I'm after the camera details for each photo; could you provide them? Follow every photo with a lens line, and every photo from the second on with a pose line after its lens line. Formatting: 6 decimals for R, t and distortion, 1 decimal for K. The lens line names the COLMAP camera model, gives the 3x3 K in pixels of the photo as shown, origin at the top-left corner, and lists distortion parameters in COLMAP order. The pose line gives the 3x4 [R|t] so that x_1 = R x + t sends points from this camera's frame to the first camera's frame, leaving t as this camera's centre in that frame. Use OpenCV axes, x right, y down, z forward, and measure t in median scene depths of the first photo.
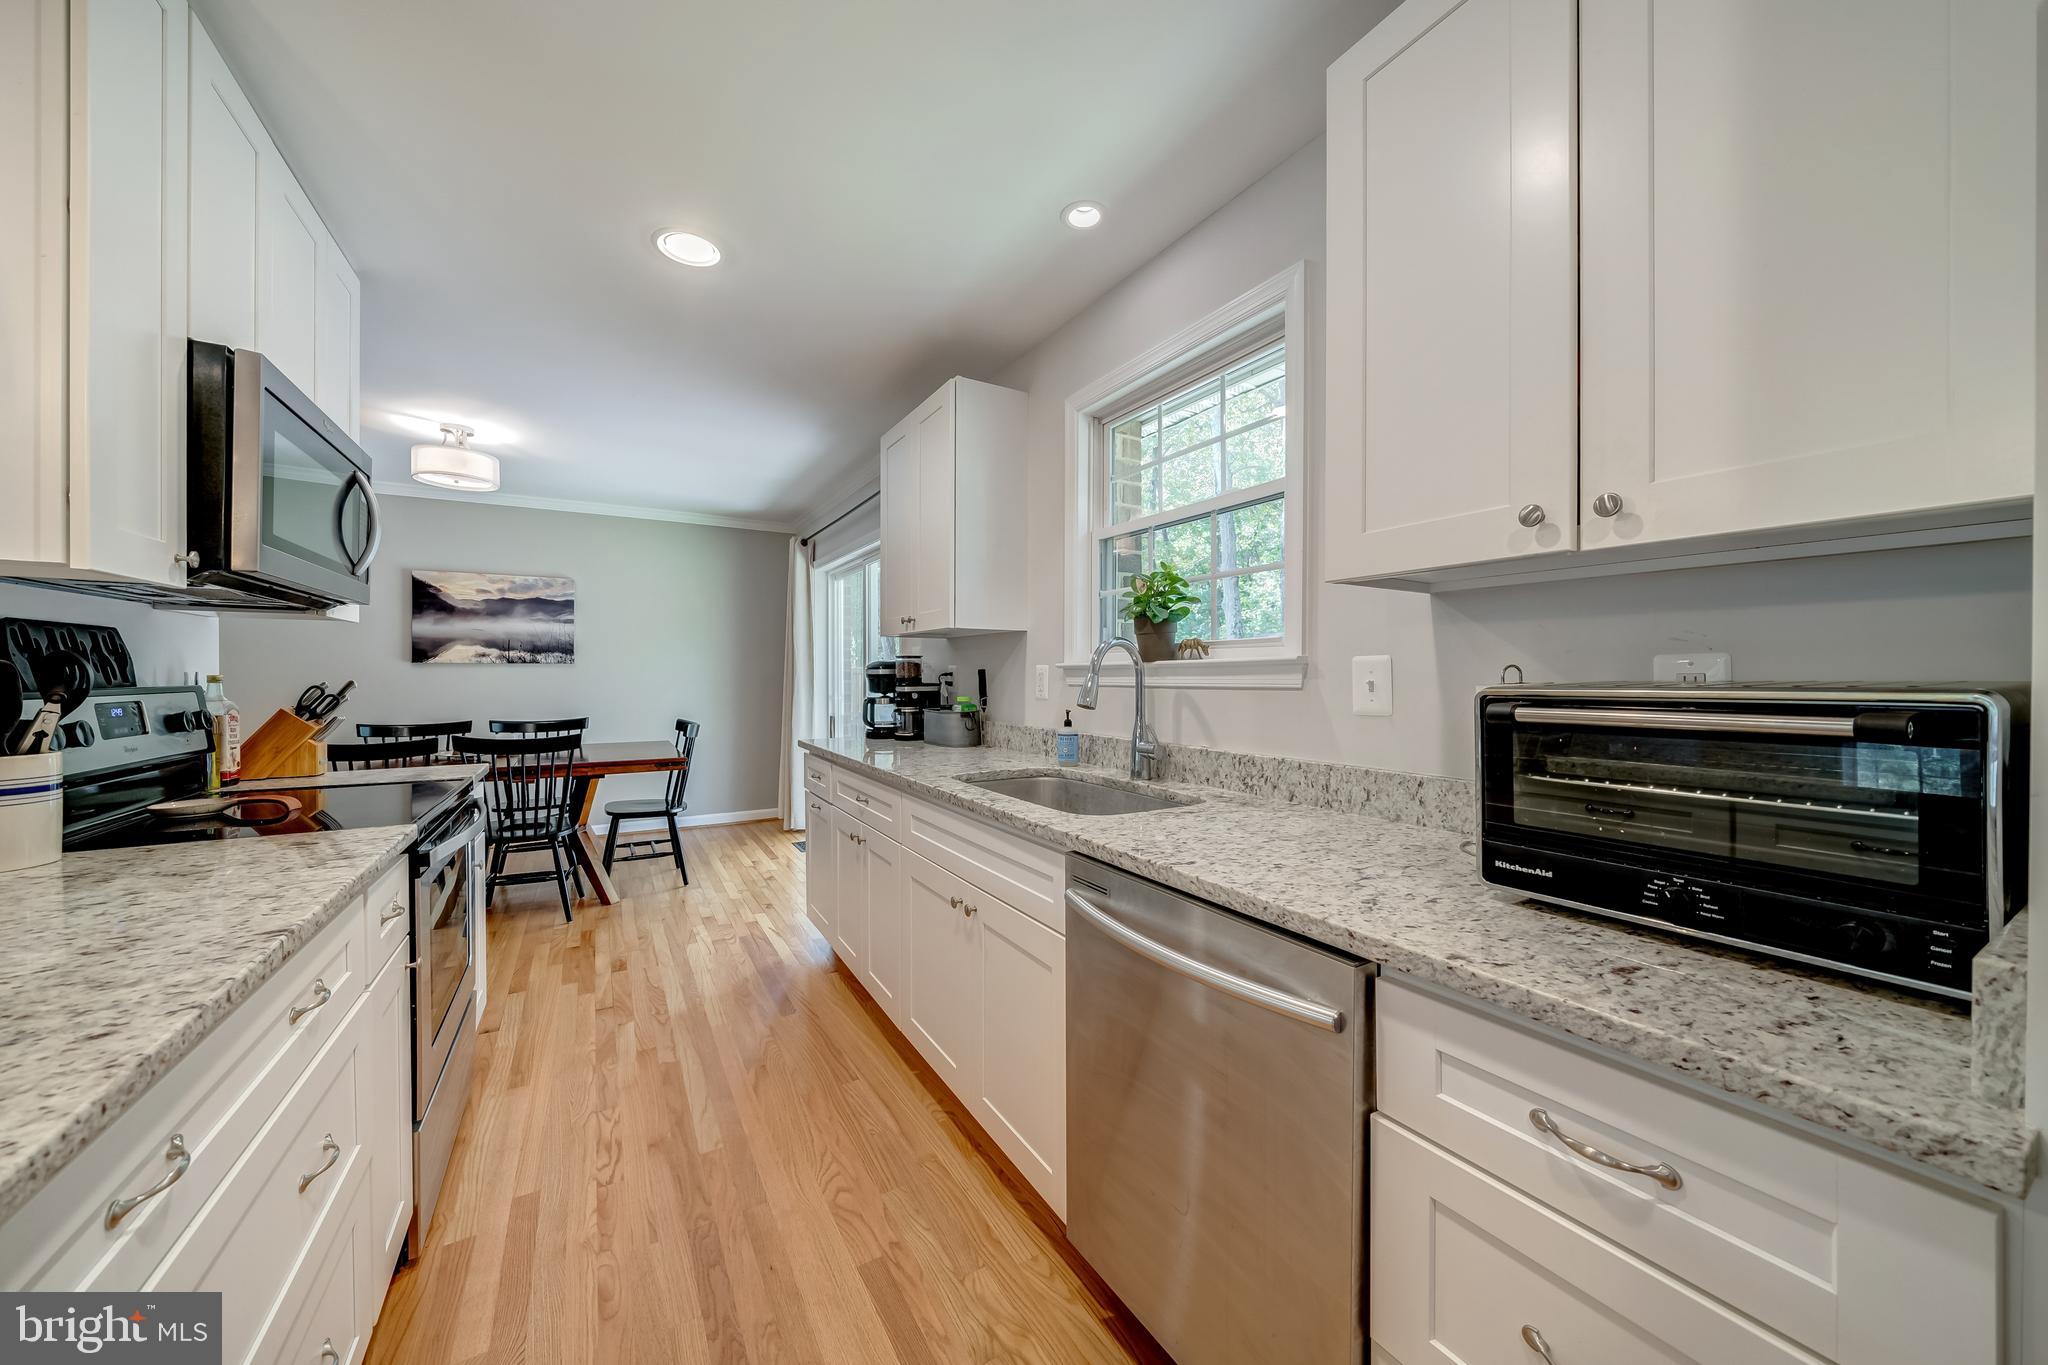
lens RADIAL K [[714.8, 0, 1020.0], [0, 714.8, 677.1], [0, 0, 1]] dist [-0.006087, 0.000451]
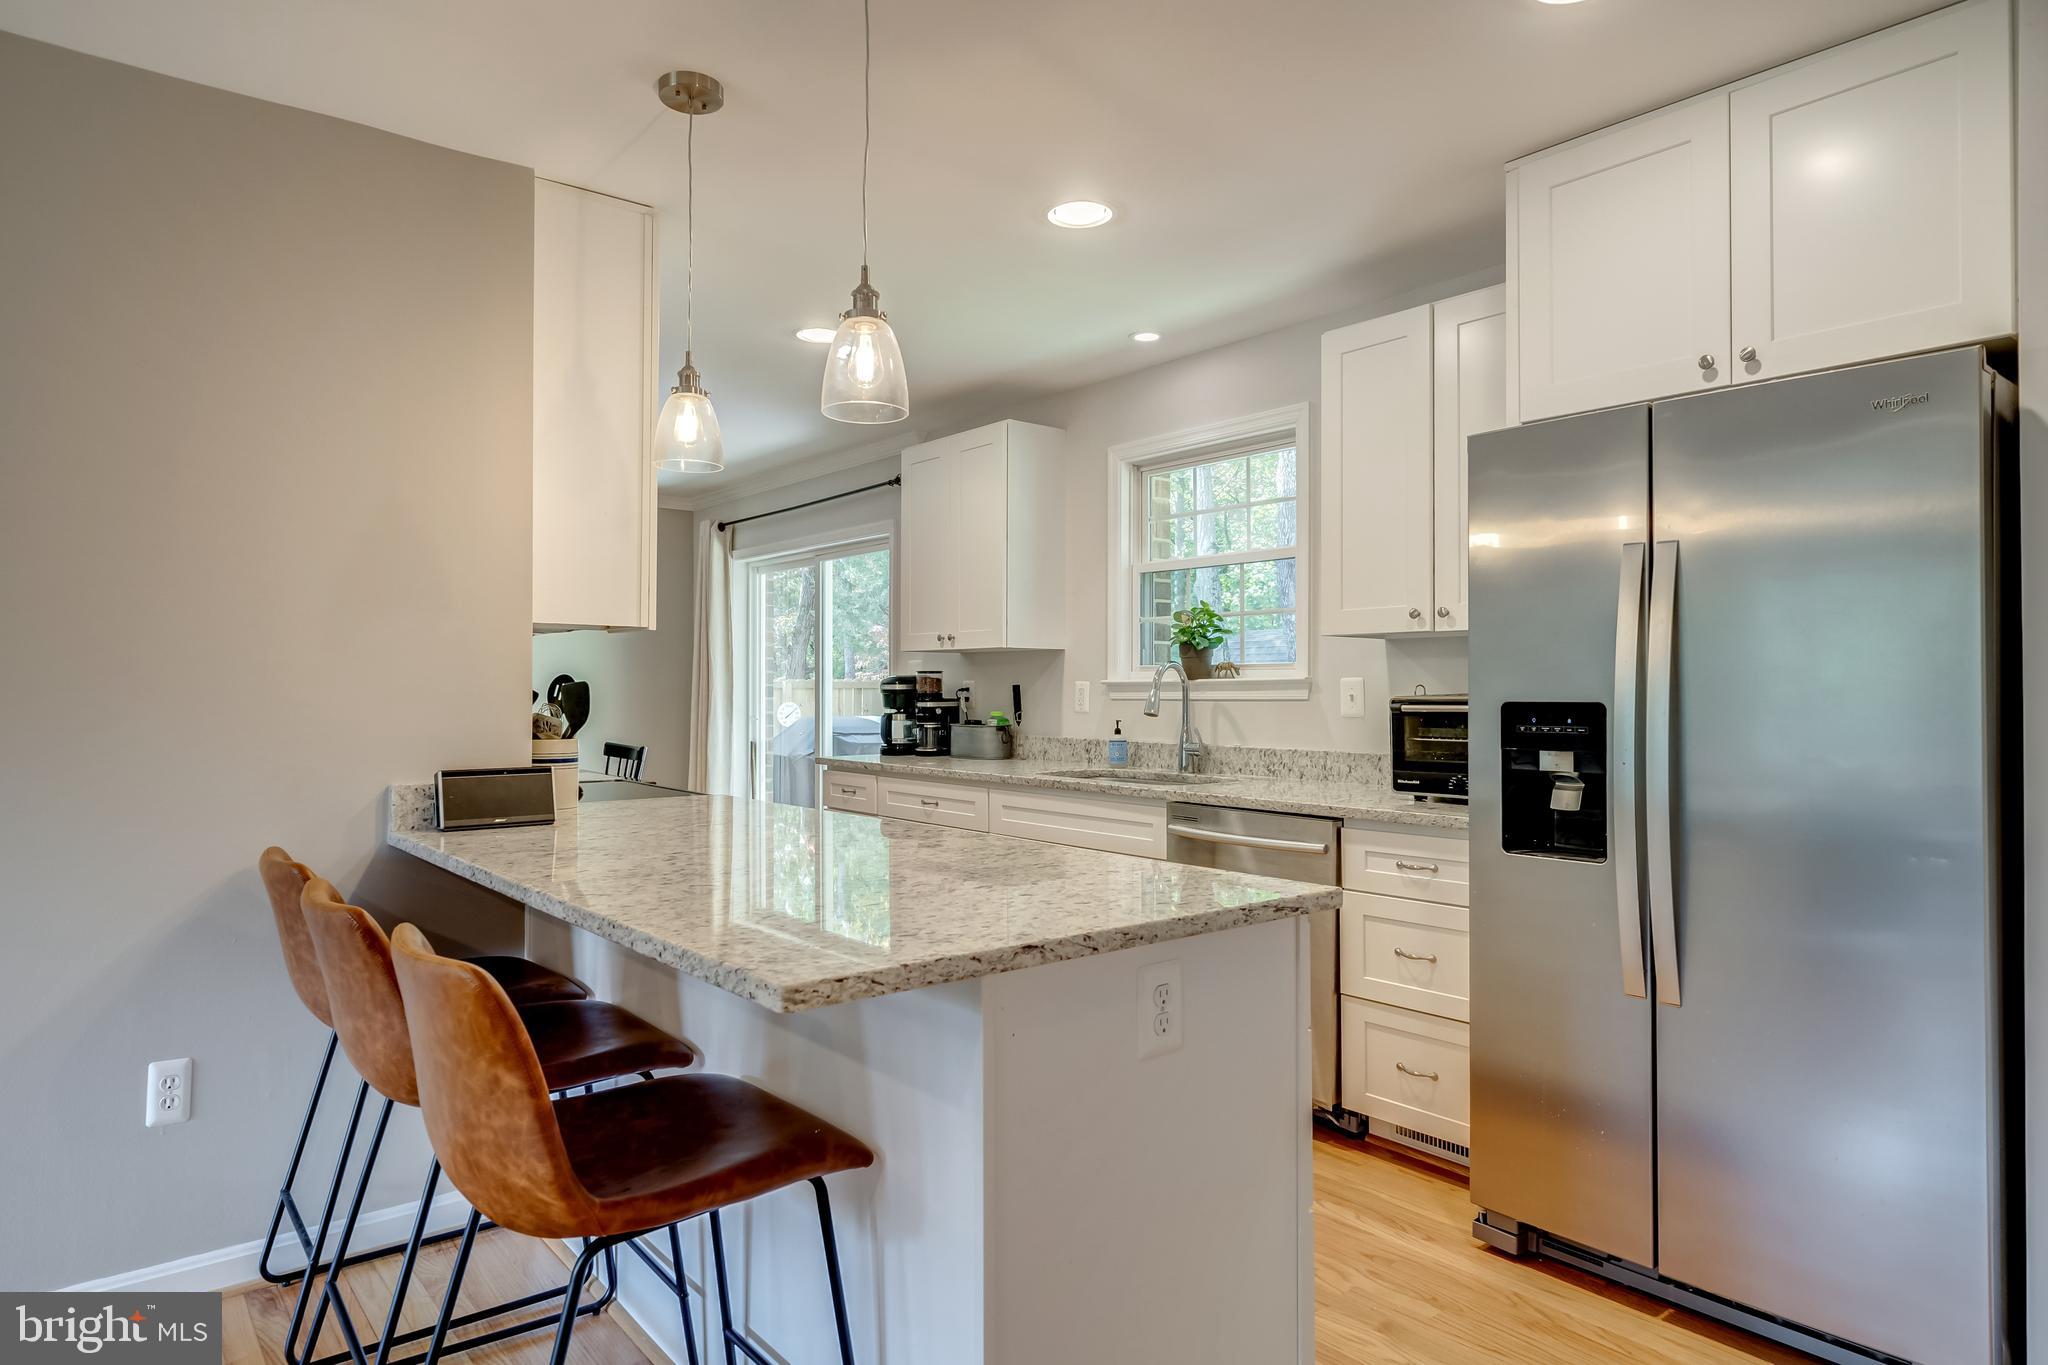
lens RADIAL K [[1185.3, 0, 1043.6], [0, 1185.3, 670.5], [0, 0, 1]] dist [-0.001293, -0.001813]
pose [[0.987466, 0.004000, 0.157779, -0.261900], [-0.000771, 0.999789, -0.020522, 0.003204], [-0.157827, 0.020144, 0.987261, -0.656029]]
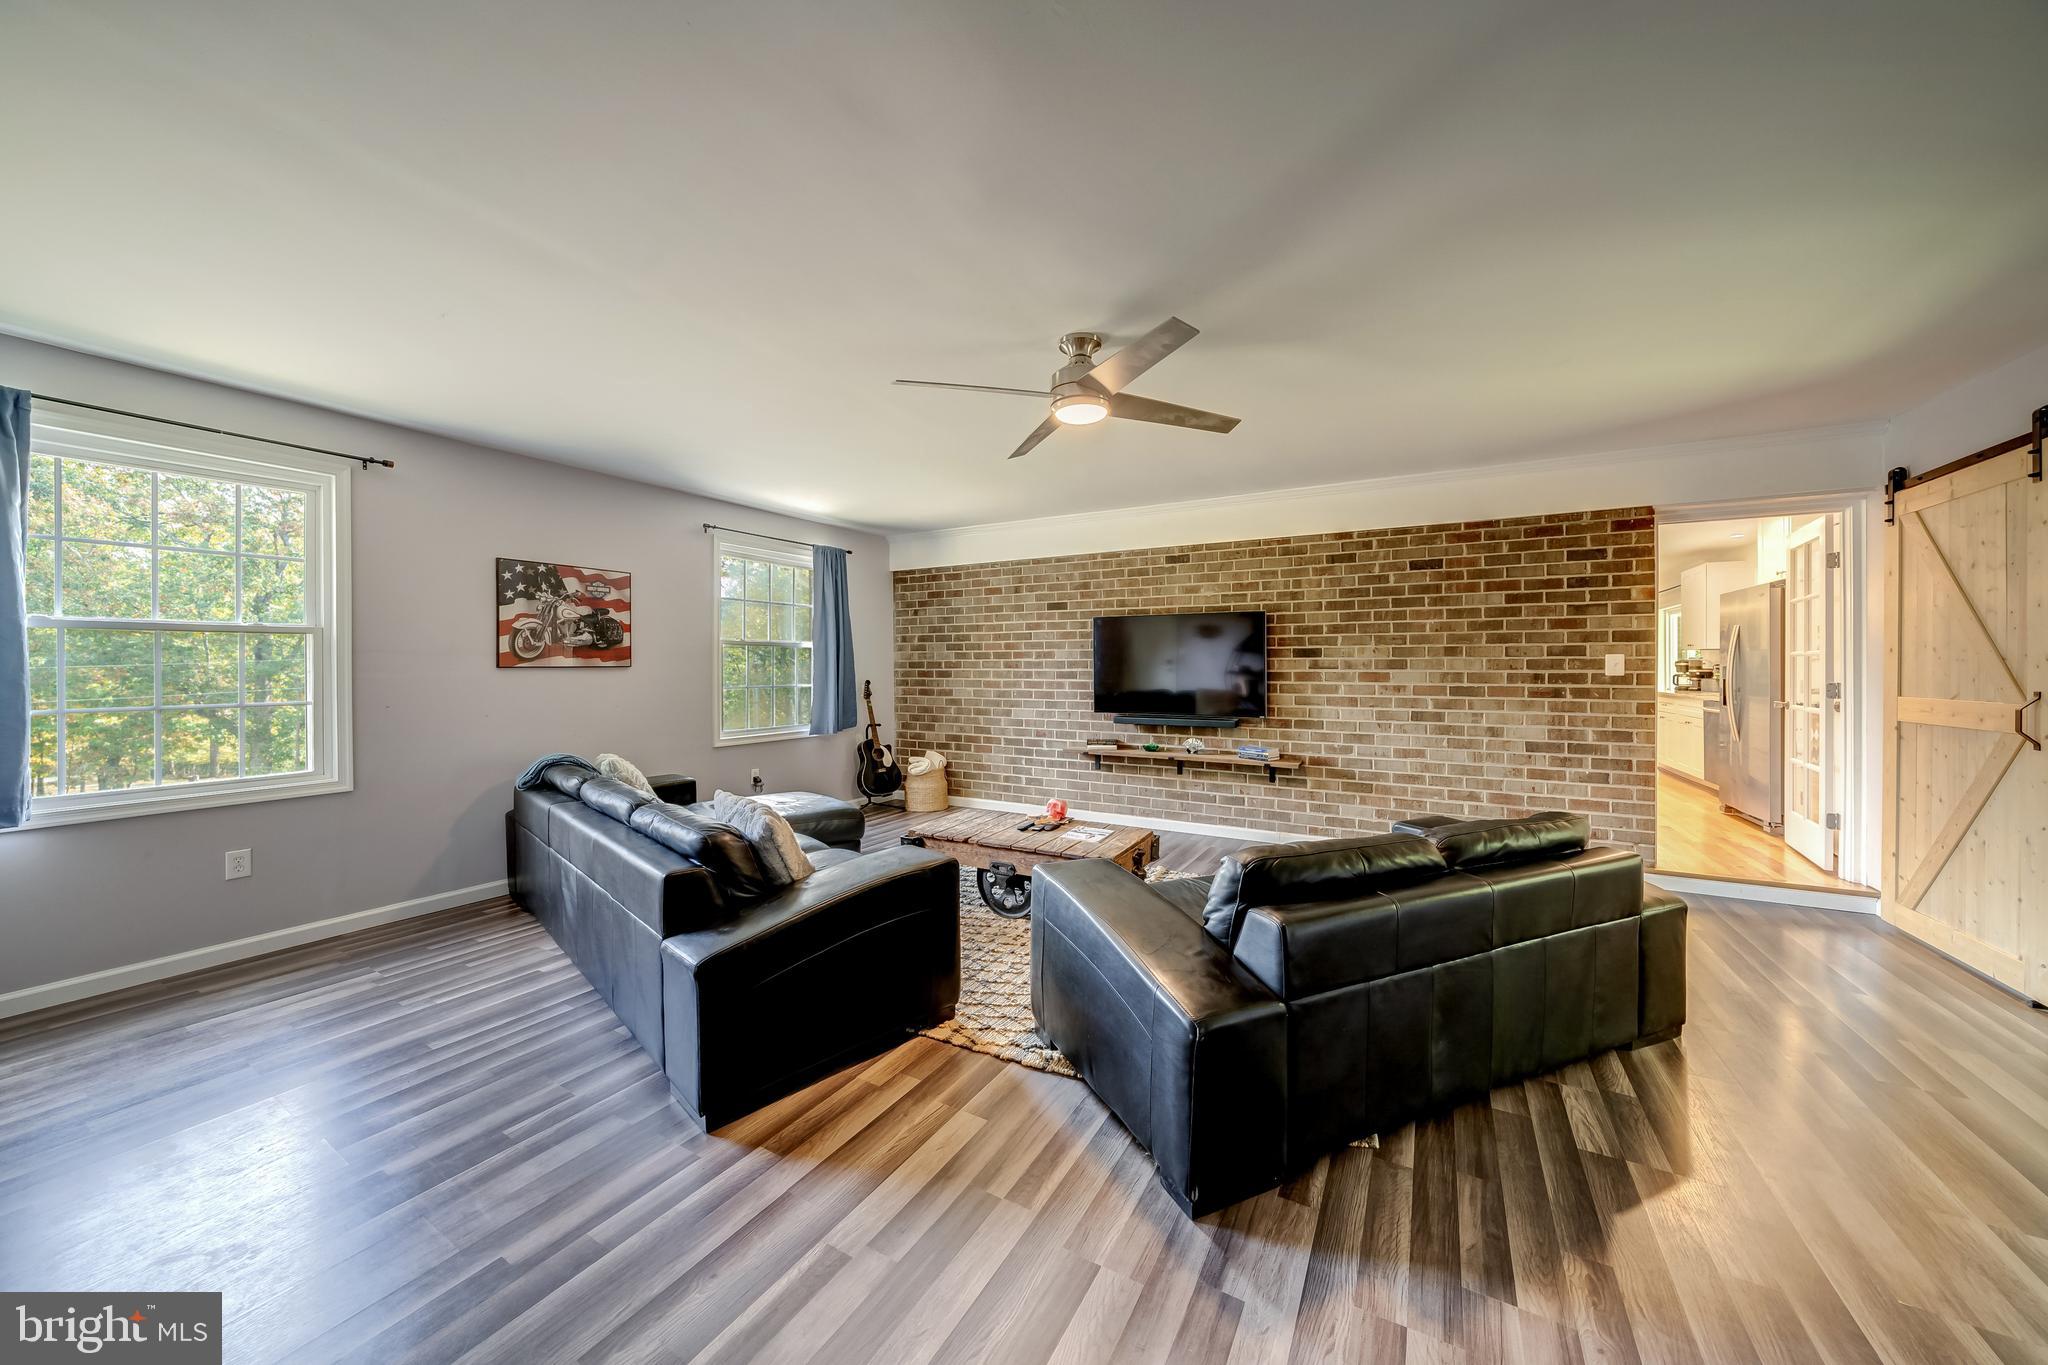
lens RADIAL K [[714.8, 0, 1023.1], [0, 714.8, 669.2], [0, 0, 1]] dist [-0.006087, 0.000451]
pose [[0.497976, 0.002498, -0.867187, 0.845017], [-0.007437, 0.999971, -0.001391, 0.031815], [0.867159, 0.007142, 0.497980, -2.322323]]
